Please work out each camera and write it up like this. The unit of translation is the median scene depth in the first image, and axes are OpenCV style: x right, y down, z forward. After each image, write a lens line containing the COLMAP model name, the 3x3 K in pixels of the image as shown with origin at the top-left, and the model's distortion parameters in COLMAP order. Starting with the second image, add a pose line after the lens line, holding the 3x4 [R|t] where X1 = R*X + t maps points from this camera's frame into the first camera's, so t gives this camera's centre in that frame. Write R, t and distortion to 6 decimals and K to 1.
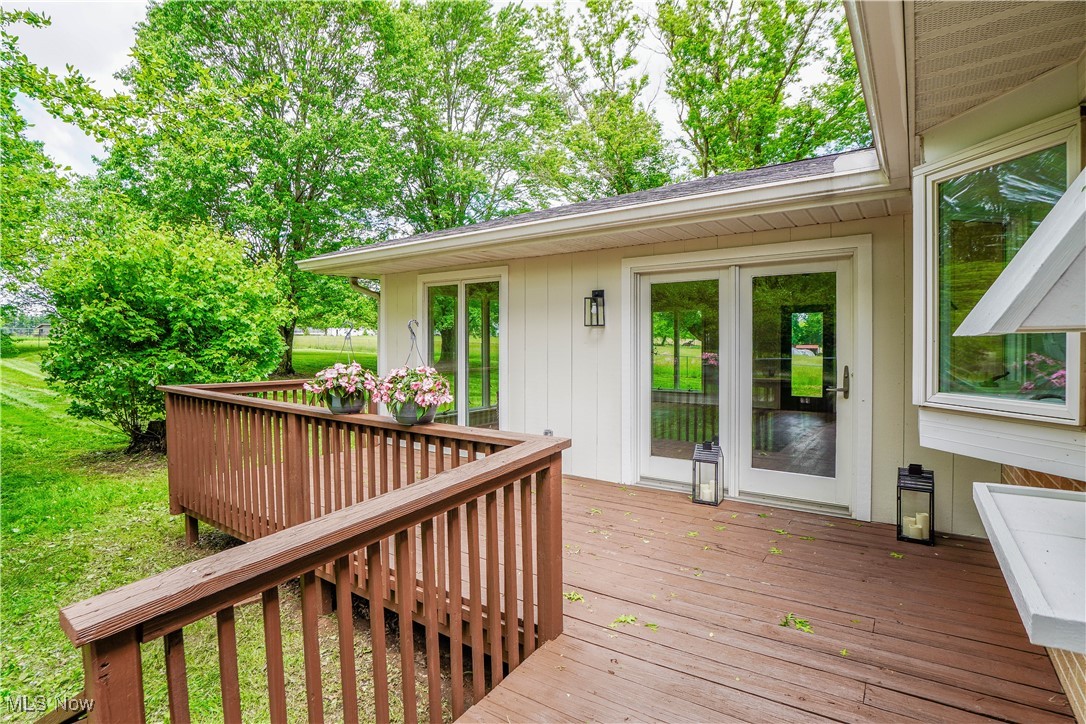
lens RADIAL K [[524.5, 0, 544.0], [0, 524.5, 329.6], [0, 0, 1]] dist [-0.027337, 0.000158]
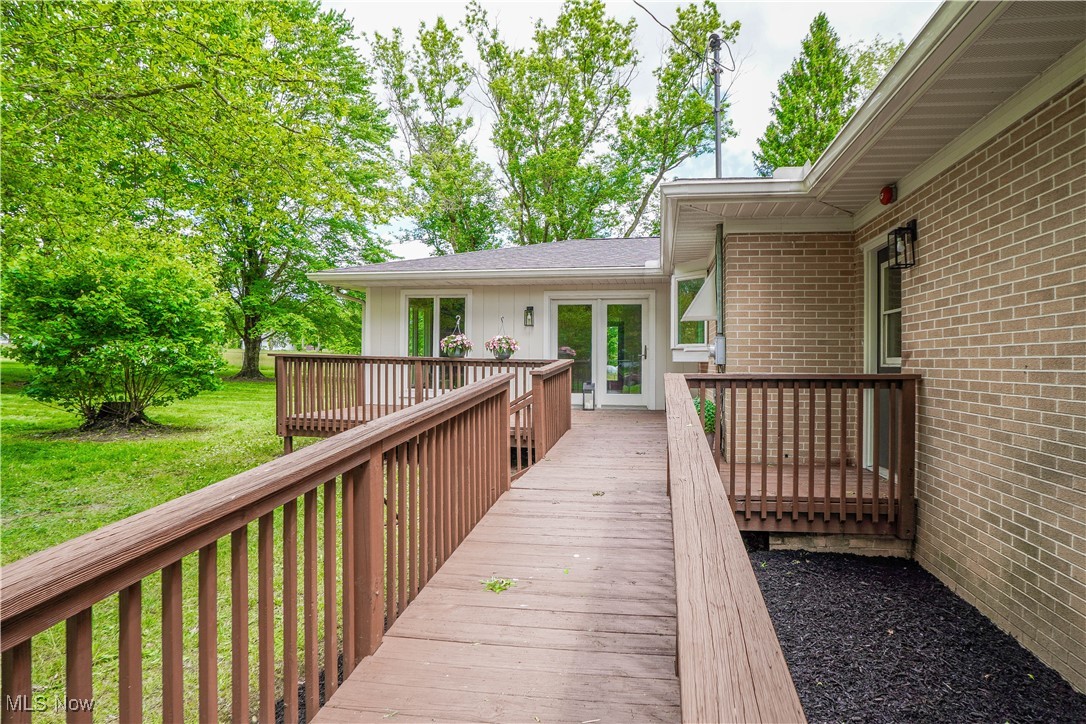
lens RADIAL K [[622.3, 0, 548.4], [0, 622.3, 353.2], [0, 0, 1]] dist [0.000830, 0.000217]
pose [[0.895740, 0.012051, 0.444415, -0.300698], [-0.016829, 0.999835, 0.006807, 0.027671], [-0.444259, -0.013576, 0.895795, -0.377498]]
